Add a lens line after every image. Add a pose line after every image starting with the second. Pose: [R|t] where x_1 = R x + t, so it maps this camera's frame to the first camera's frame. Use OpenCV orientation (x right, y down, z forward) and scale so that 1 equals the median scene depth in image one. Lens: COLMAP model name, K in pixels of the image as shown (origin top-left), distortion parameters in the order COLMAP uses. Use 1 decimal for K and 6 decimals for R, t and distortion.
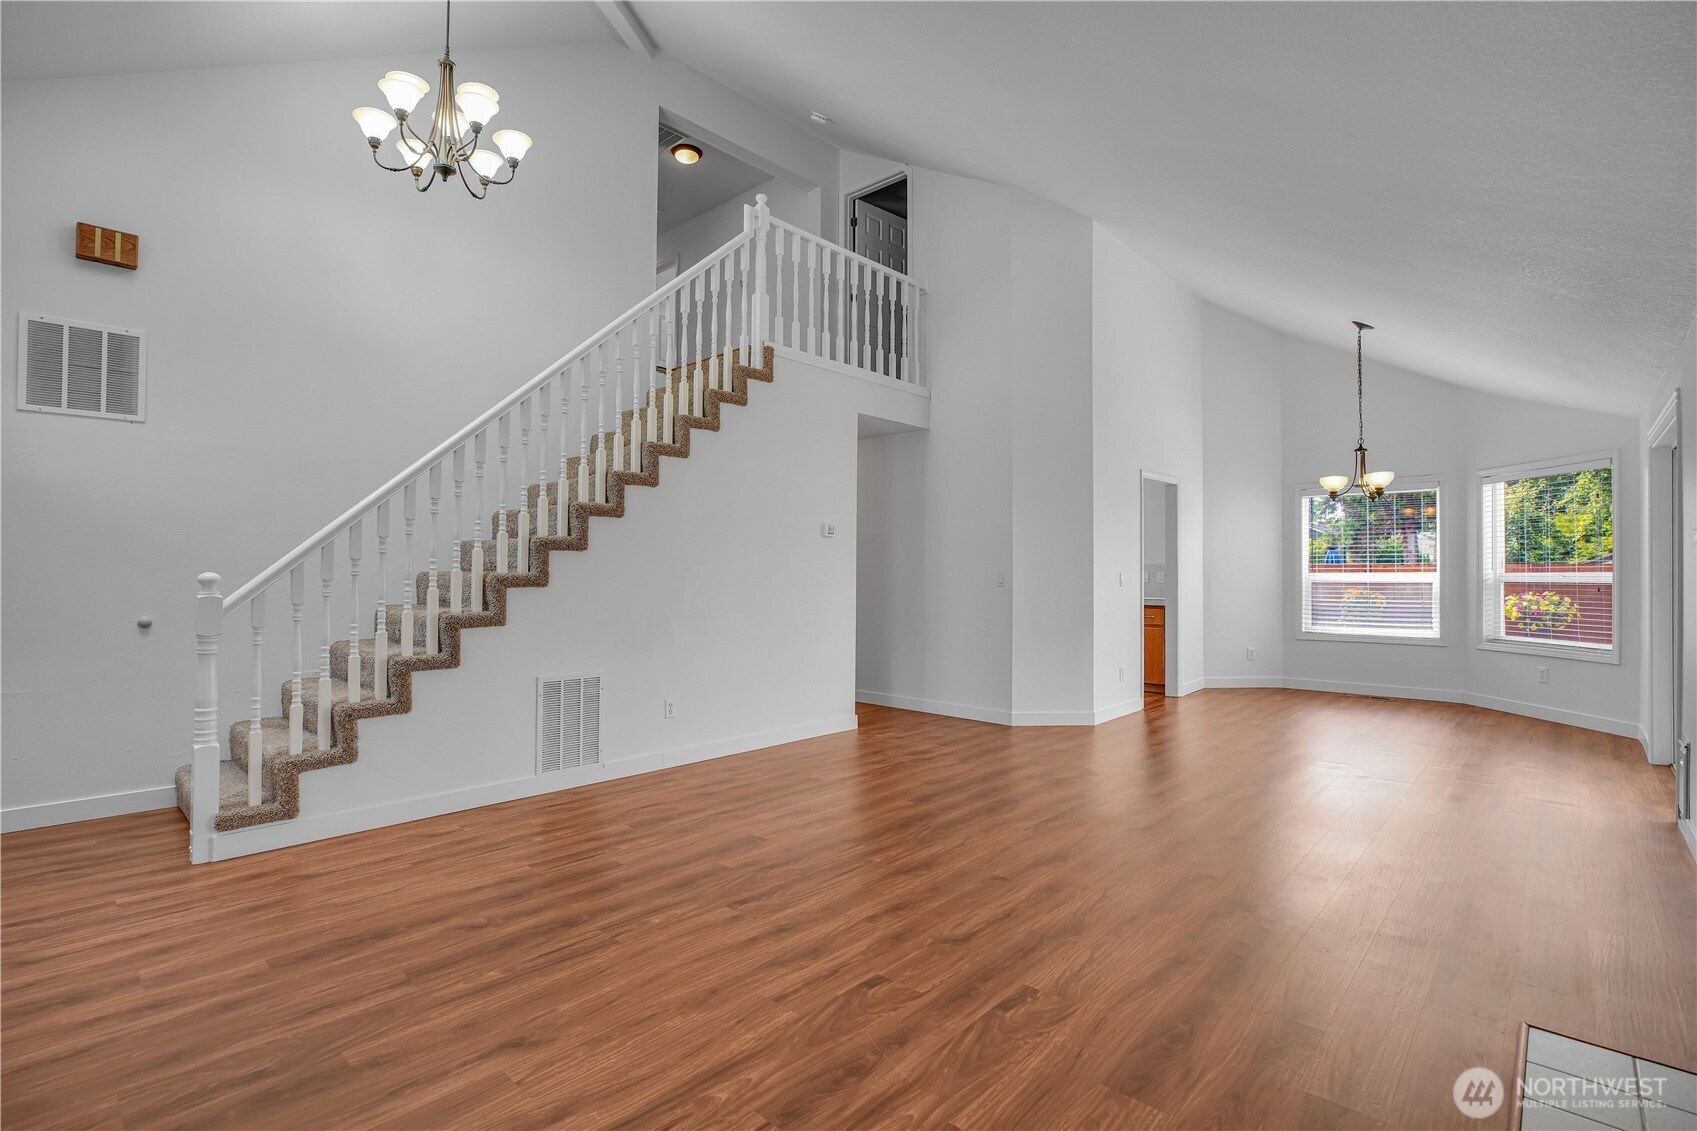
lens RADIAL K [[787.7, 0, 845.5], [0, 787.7, 558.4], [0, 0, 1]] dist [-0.032513, 0.004577]
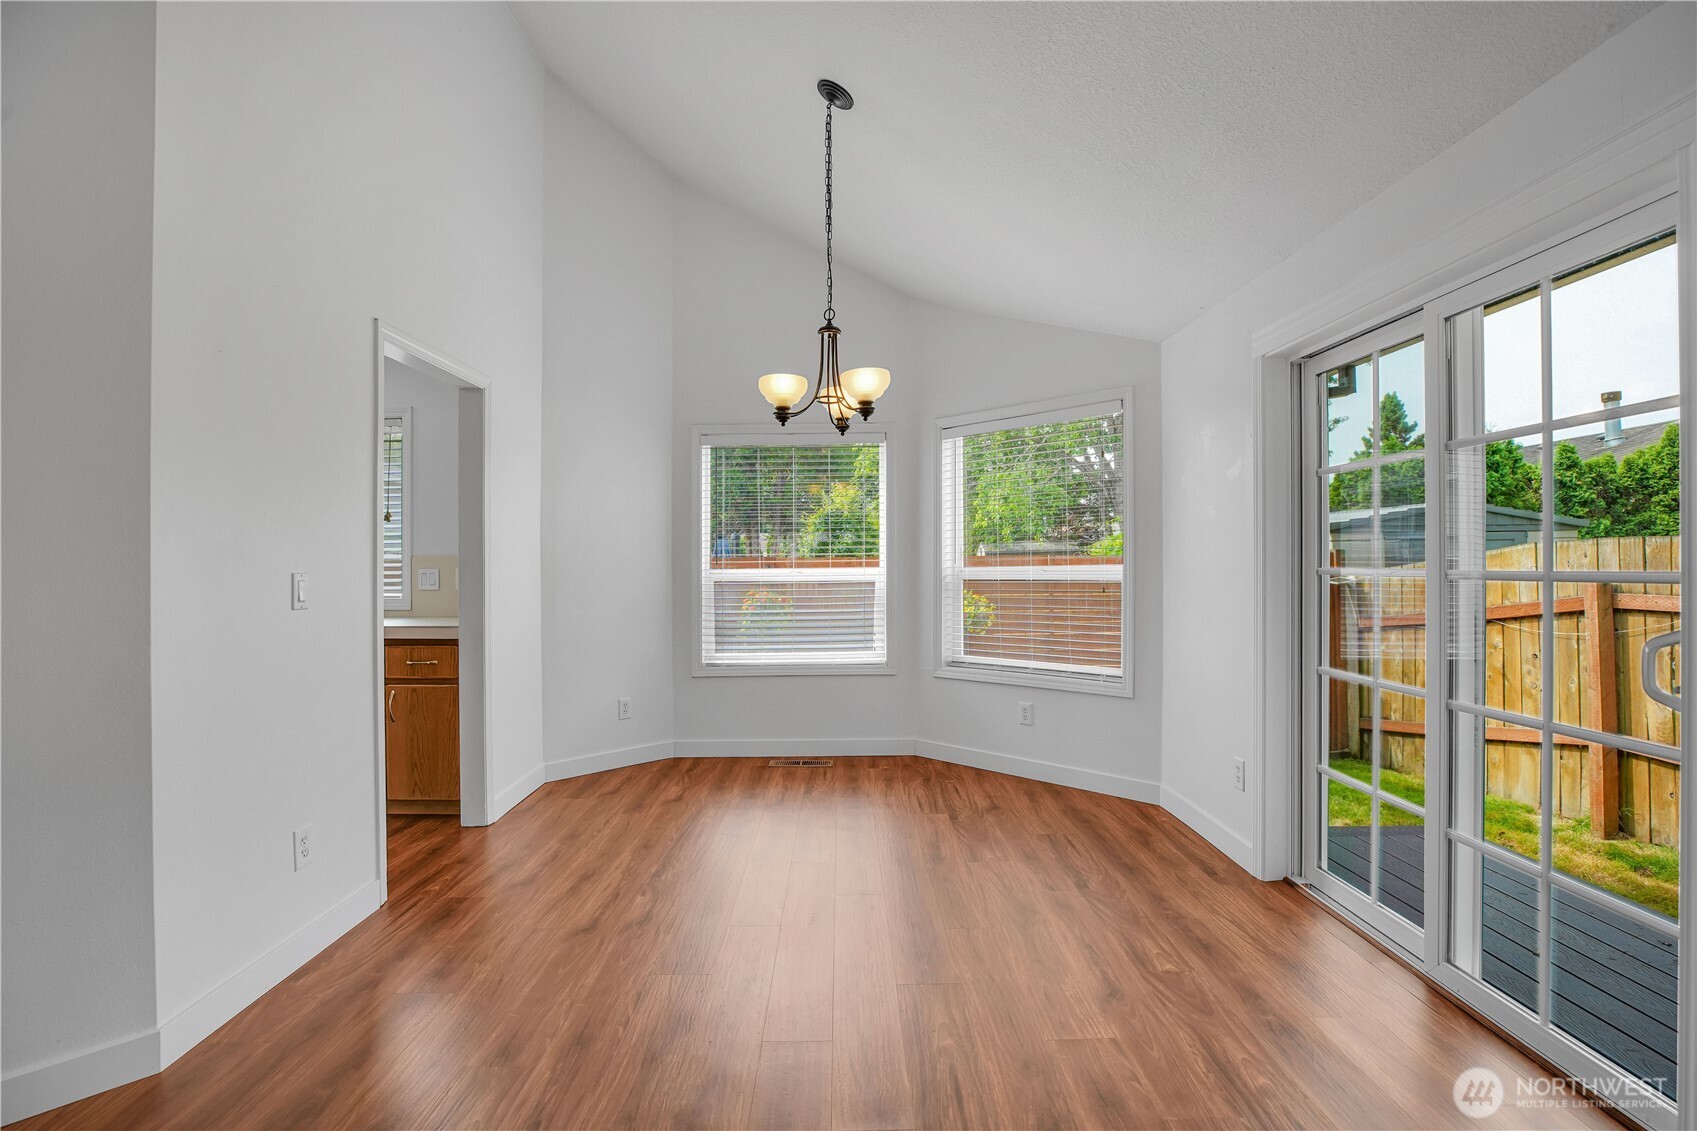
lens RADIAL K [[787.7, 0, 860.6], [0, 787.7, 559.4], [0, 0, 1]] dist [-0.032513, 0.004577]
pose [[0.712596, -0.000804, 0.701575, 0.461958], [-0.004096, 0.999978, 0.005306, 0.014676], [-0.701563, -0.006654, 0.712576, 0.907234]]
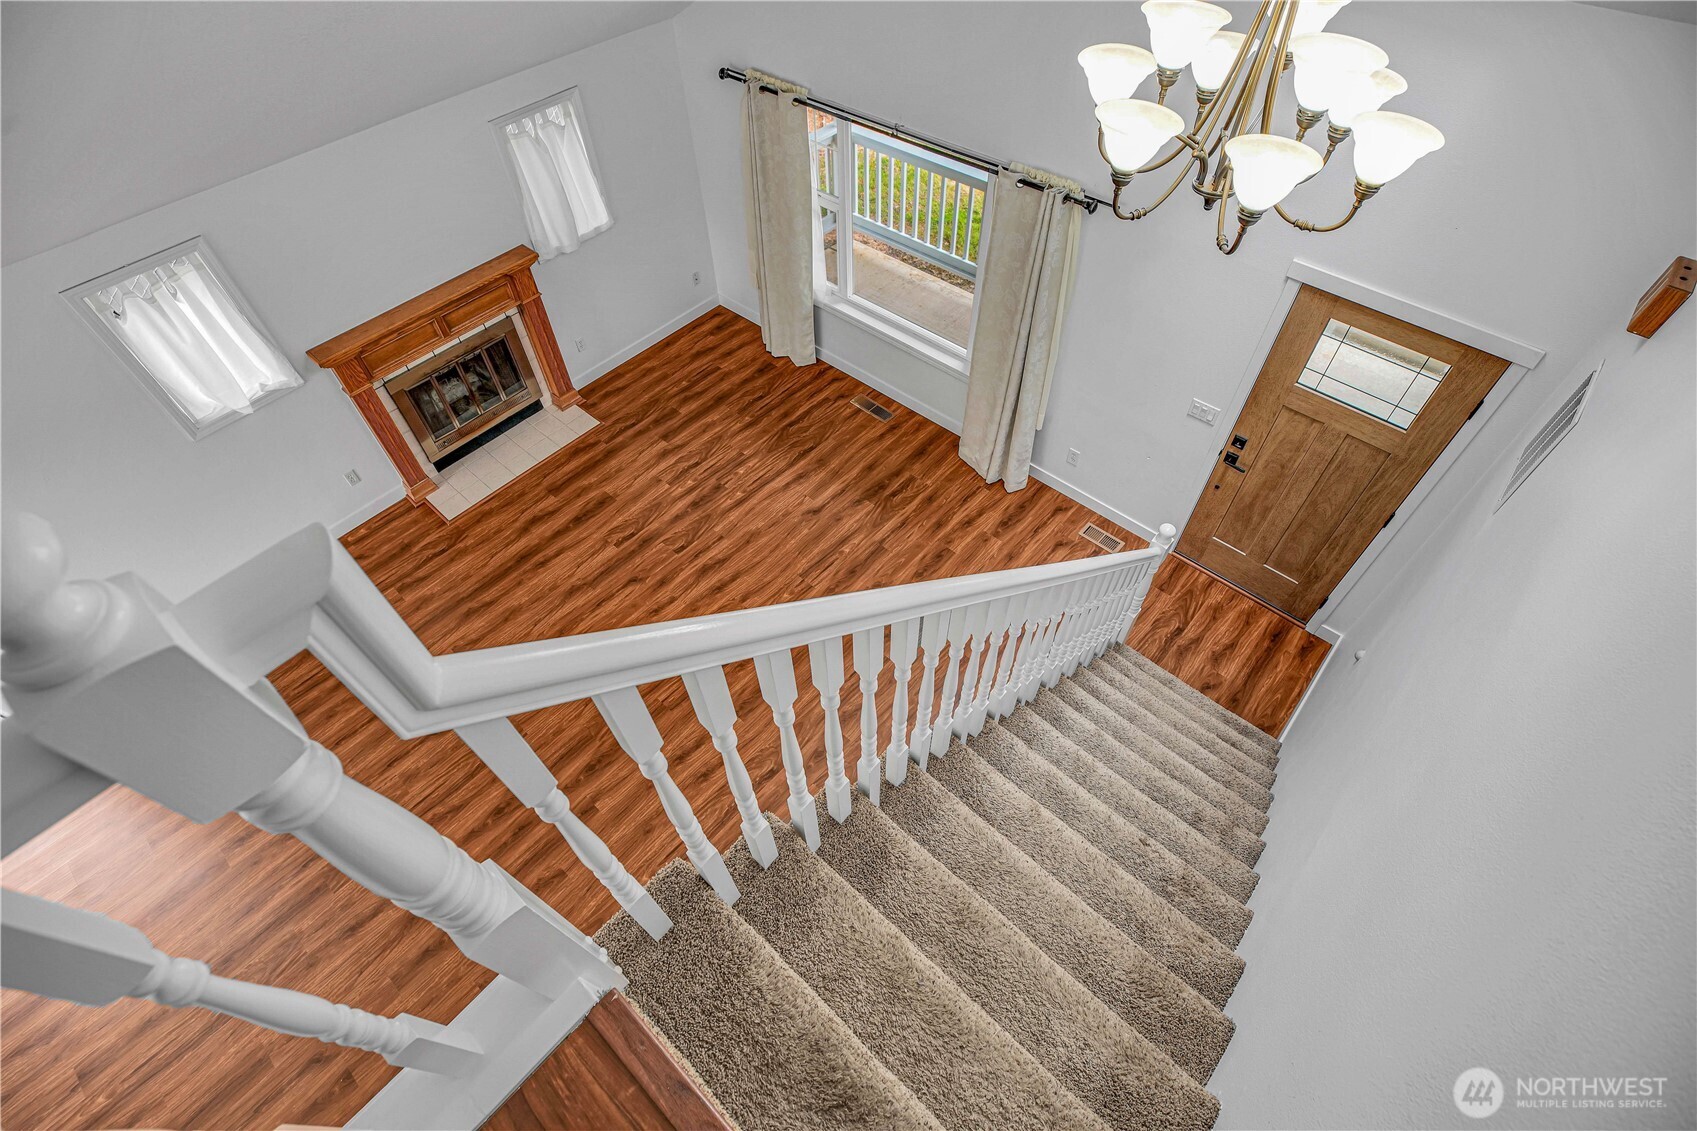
lens RADIAL K [[787.7, 0, 848.6], [0, 787.7, 571.6], [0, 0, 1]] dist [-0.032513, 0.004577]
pose [[-0.999642, 0.026664, 0.002309, -0.263399], [0.018414, 0.622613, 0.782314, -0.700291], [0.019421, 0.782076, -0.622881, 1.414503]]
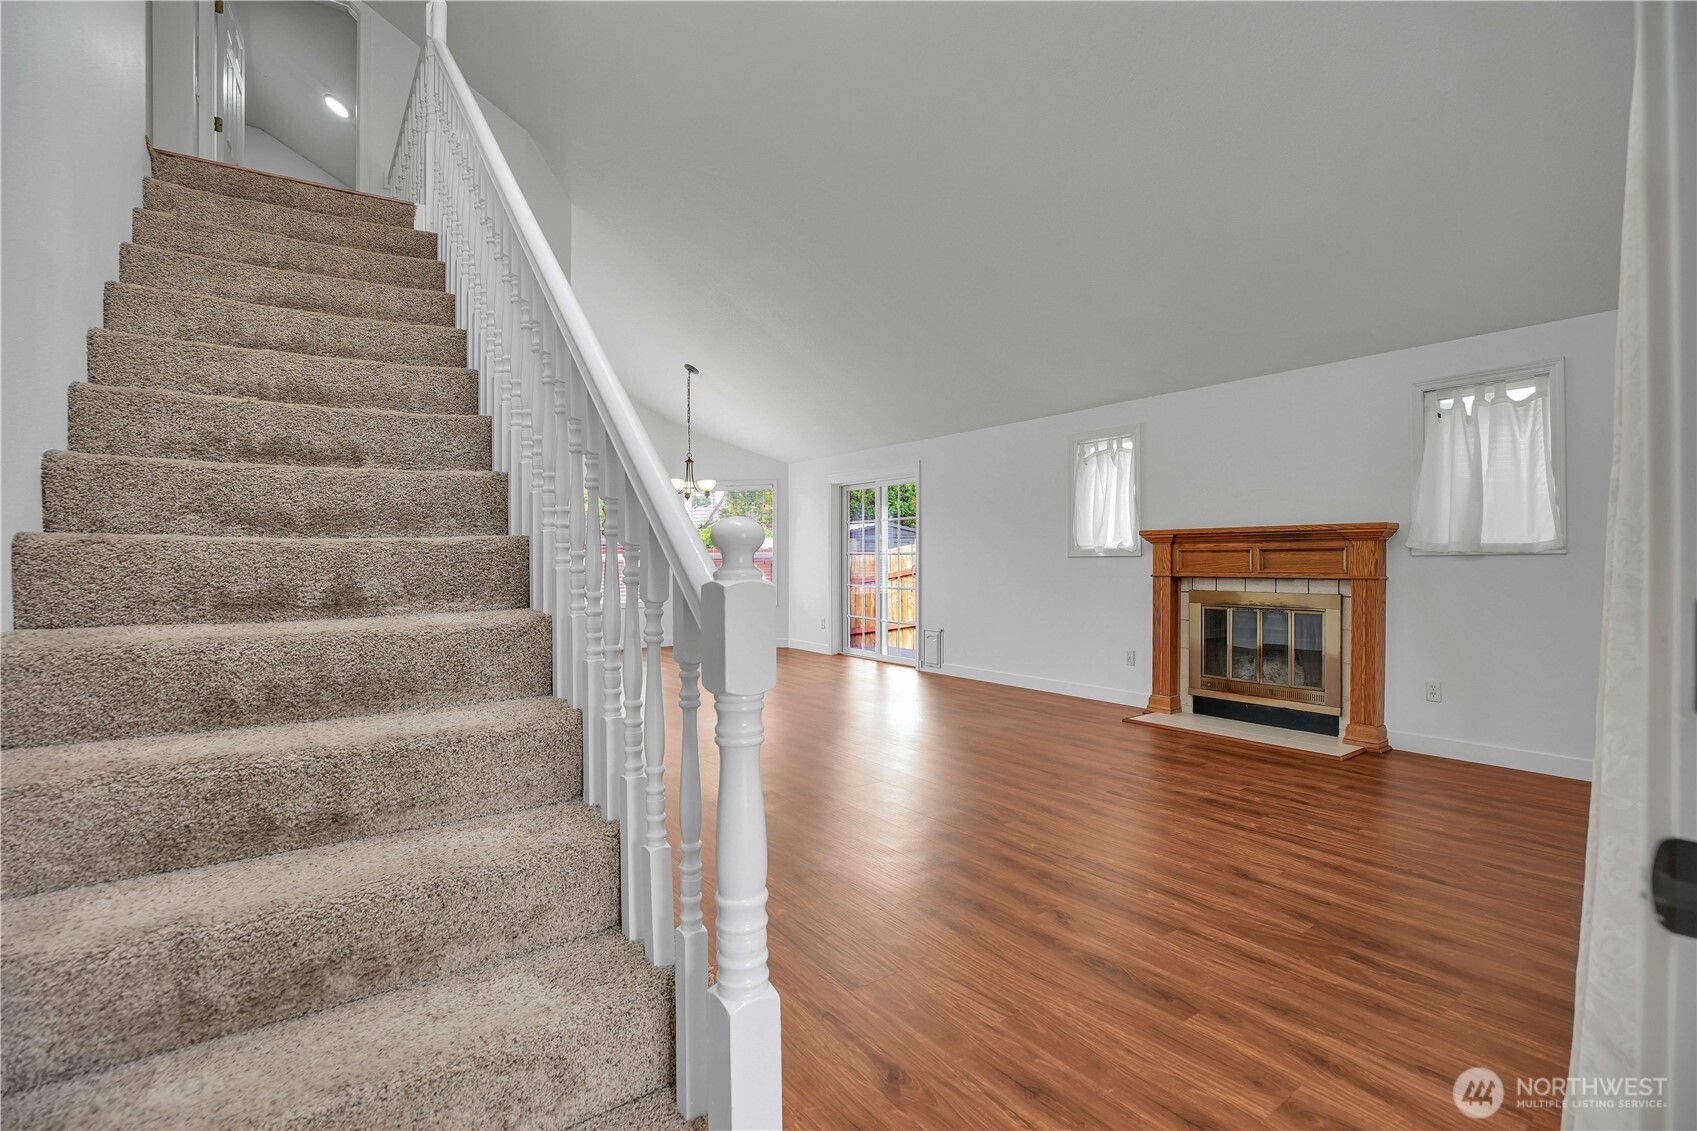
lens RADIAL K [[787.7, 0, 848.0], [0, 787.7, 558.3], [0, 0, 1]] dist [-0.032513, 0.004577]
pose [[0.189589, -0.004457, 0.981853, -0.930433], [-0.011187, 0.999915, 0.006699, 0.026873], [-0.981800, -0.012254, 0.189523, 0.694225]]
